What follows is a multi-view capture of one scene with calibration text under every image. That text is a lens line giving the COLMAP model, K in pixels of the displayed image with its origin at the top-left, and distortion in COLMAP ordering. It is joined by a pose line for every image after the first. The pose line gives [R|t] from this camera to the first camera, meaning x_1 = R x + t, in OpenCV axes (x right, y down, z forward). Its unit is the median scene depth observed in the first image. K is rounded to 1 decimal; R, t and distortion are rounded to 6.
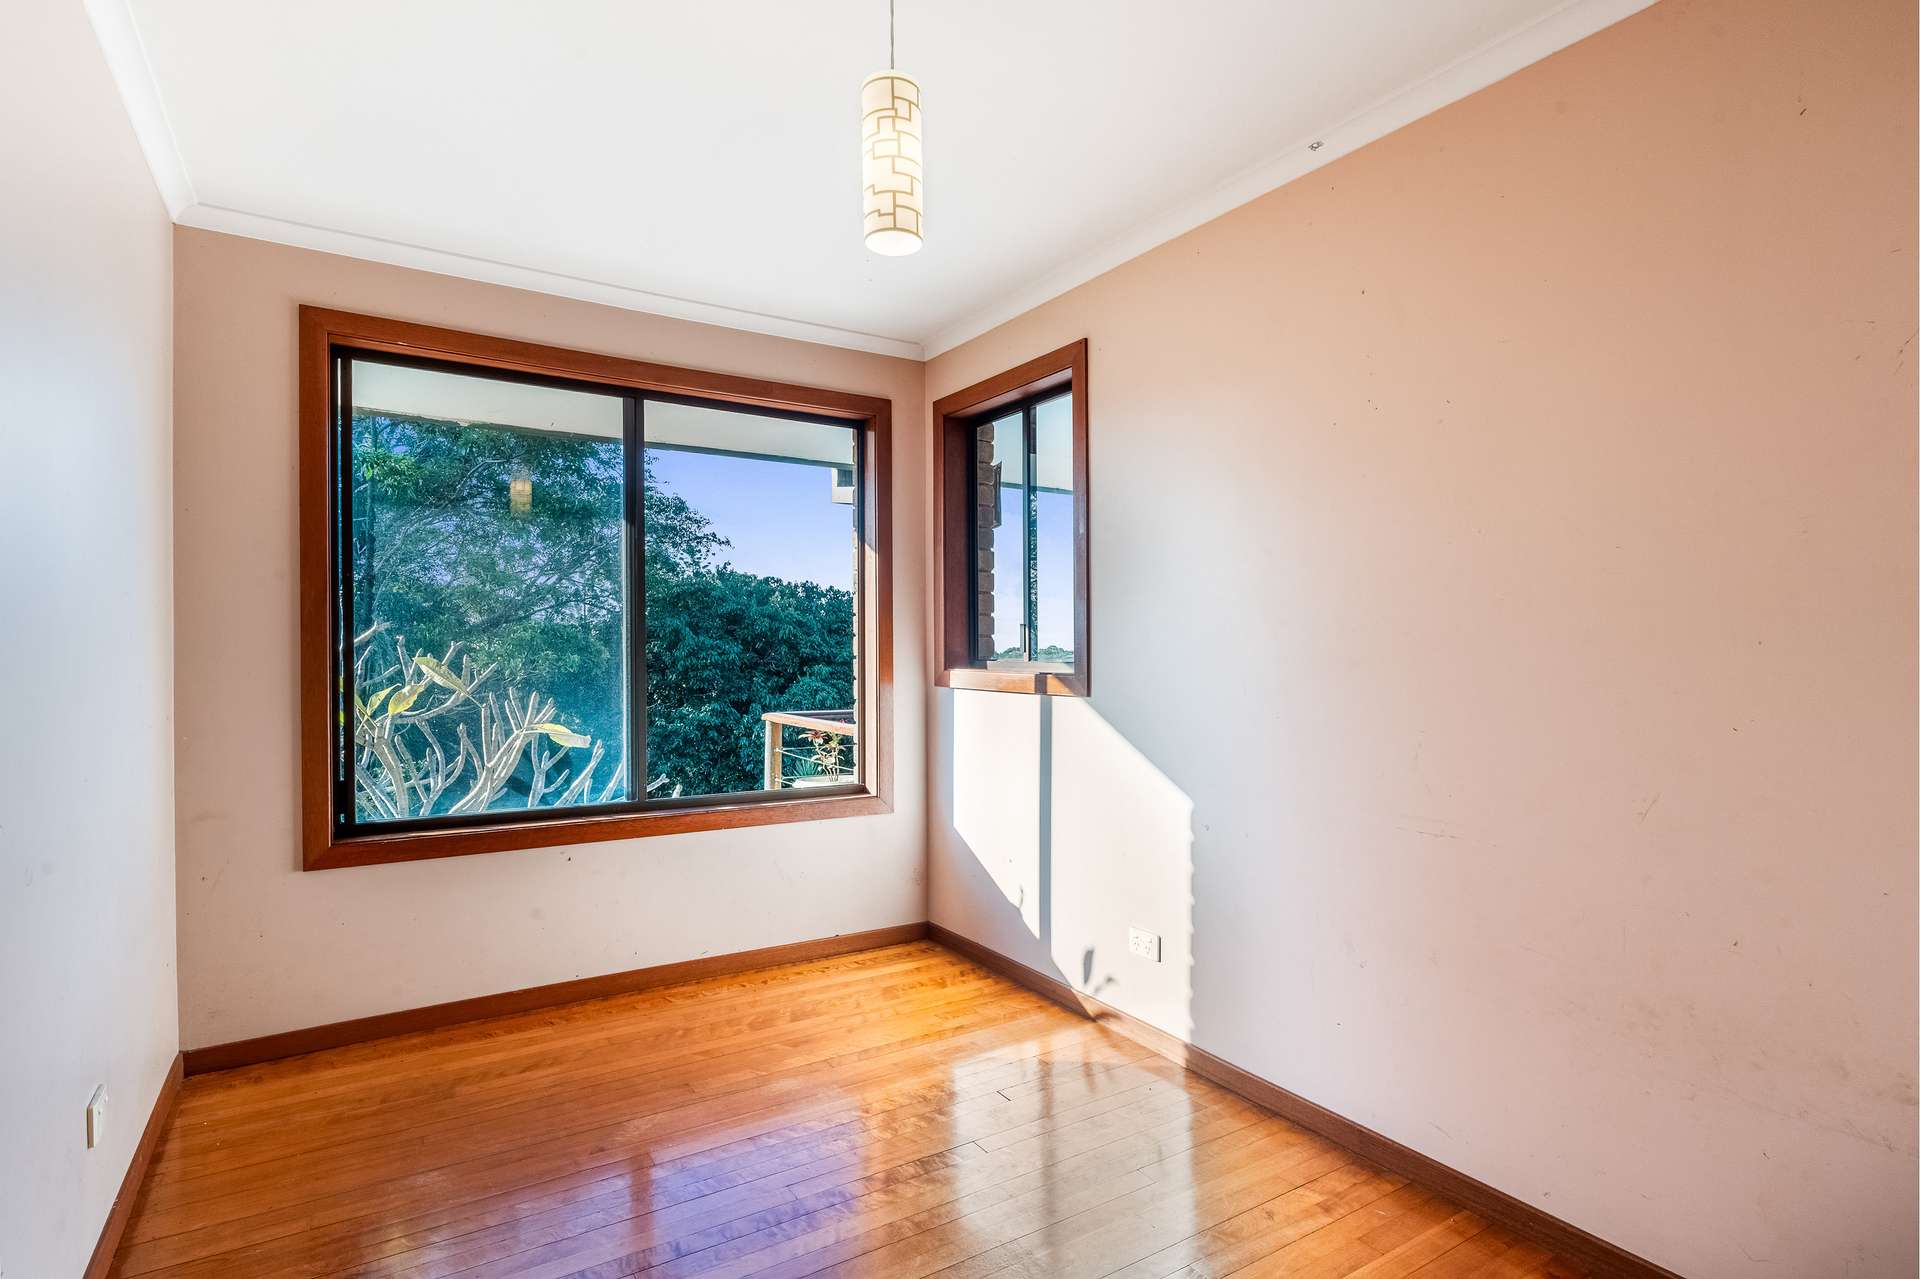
lens RADIAL K [[976.5, 0, 960.1], [0, 976.5, 643.1], [0, 0, 1]] dist [0.005002, 0.000357]
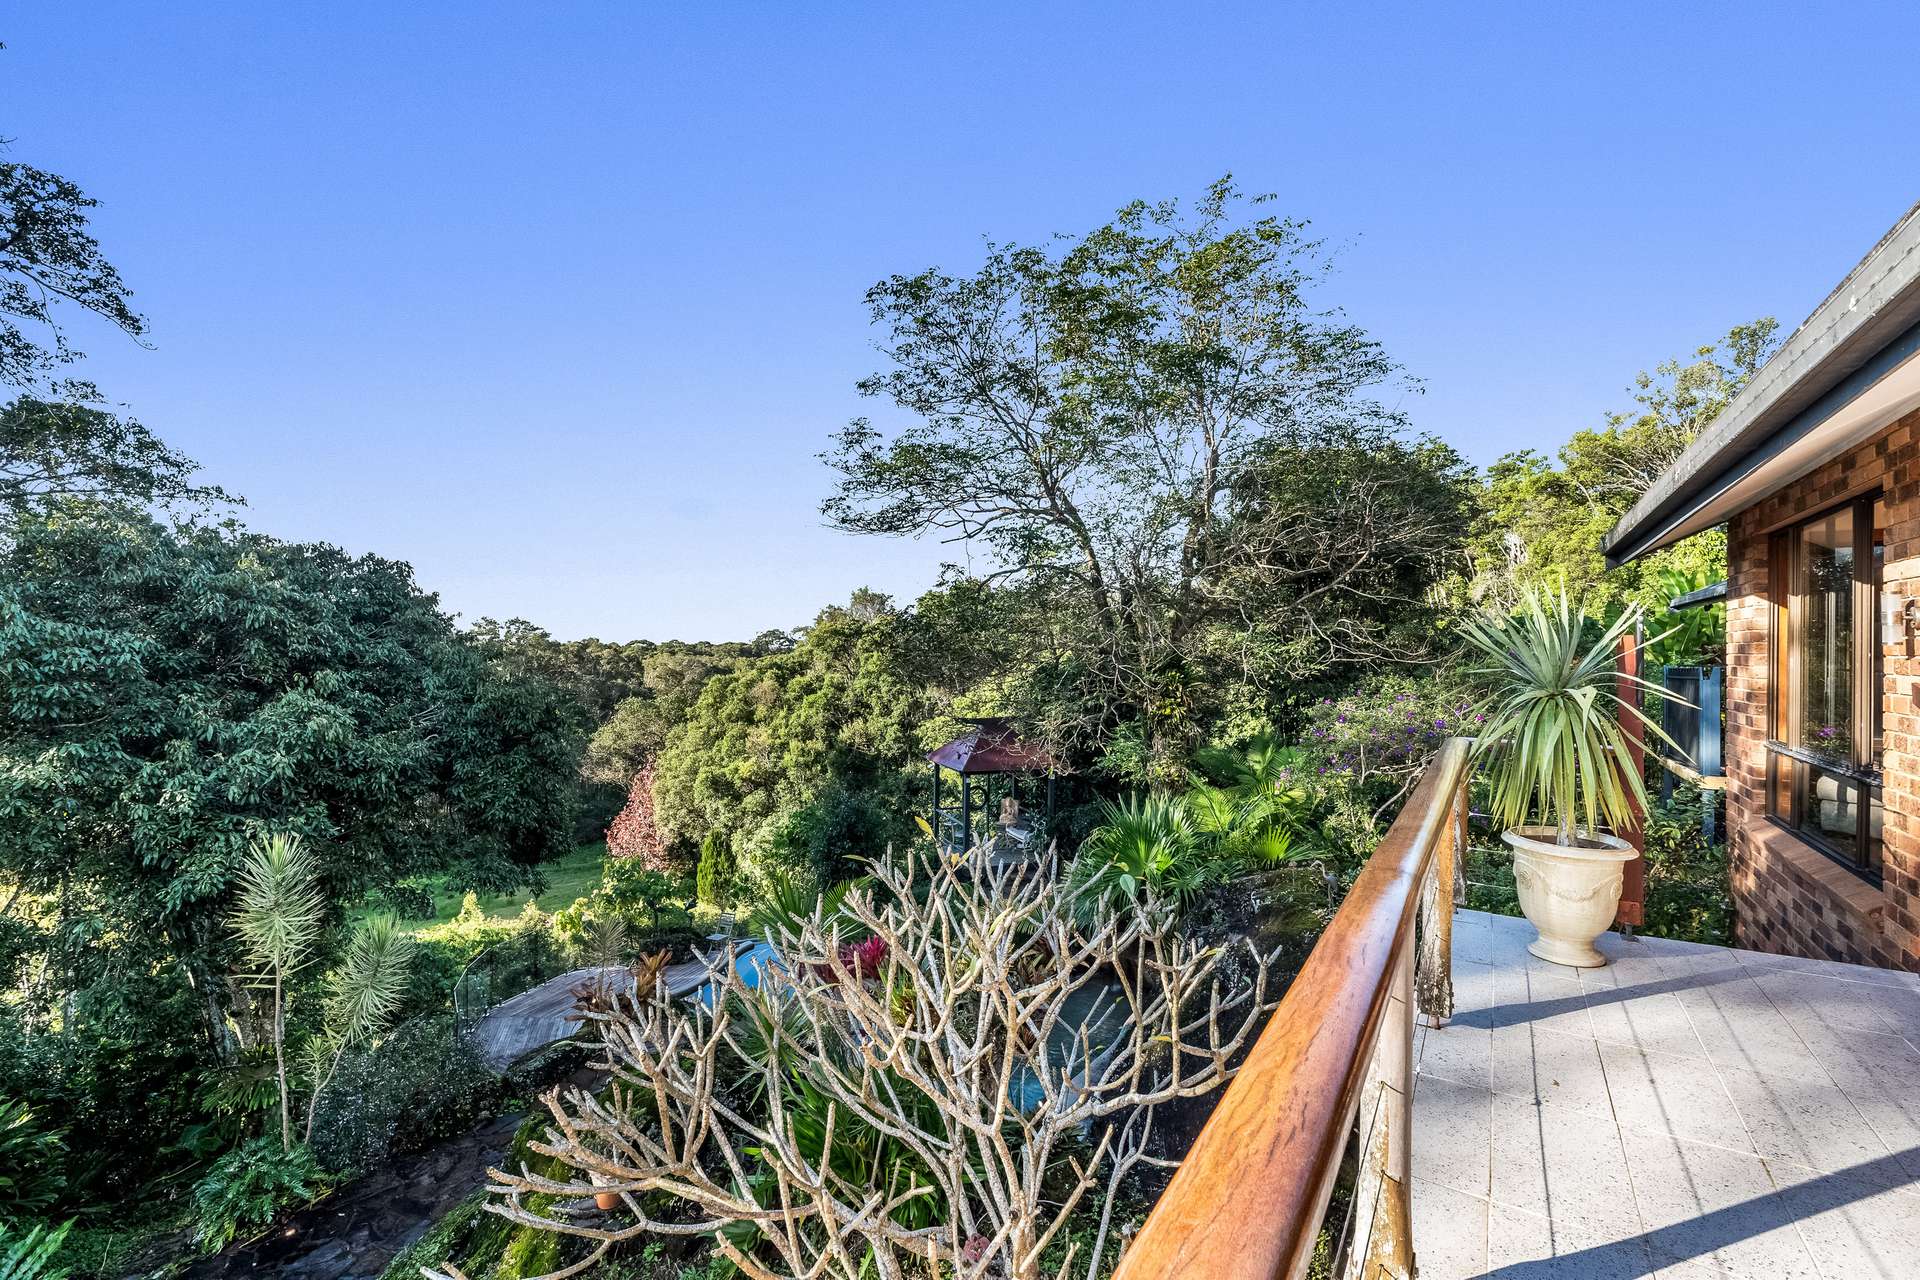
lens RADIAL K [[853.3, 0, 963.3], [0, 853.3, 643.0], [0, 0, 1]] dist [0.000650, 0.000091]
pose [[0.908859, 0.010088, 0.416982, 0.000335], [-0.013420, 0.999897, 0.005059, -0.003577], [-0.416888, -0.010194, 0.908901, 0.324224]]
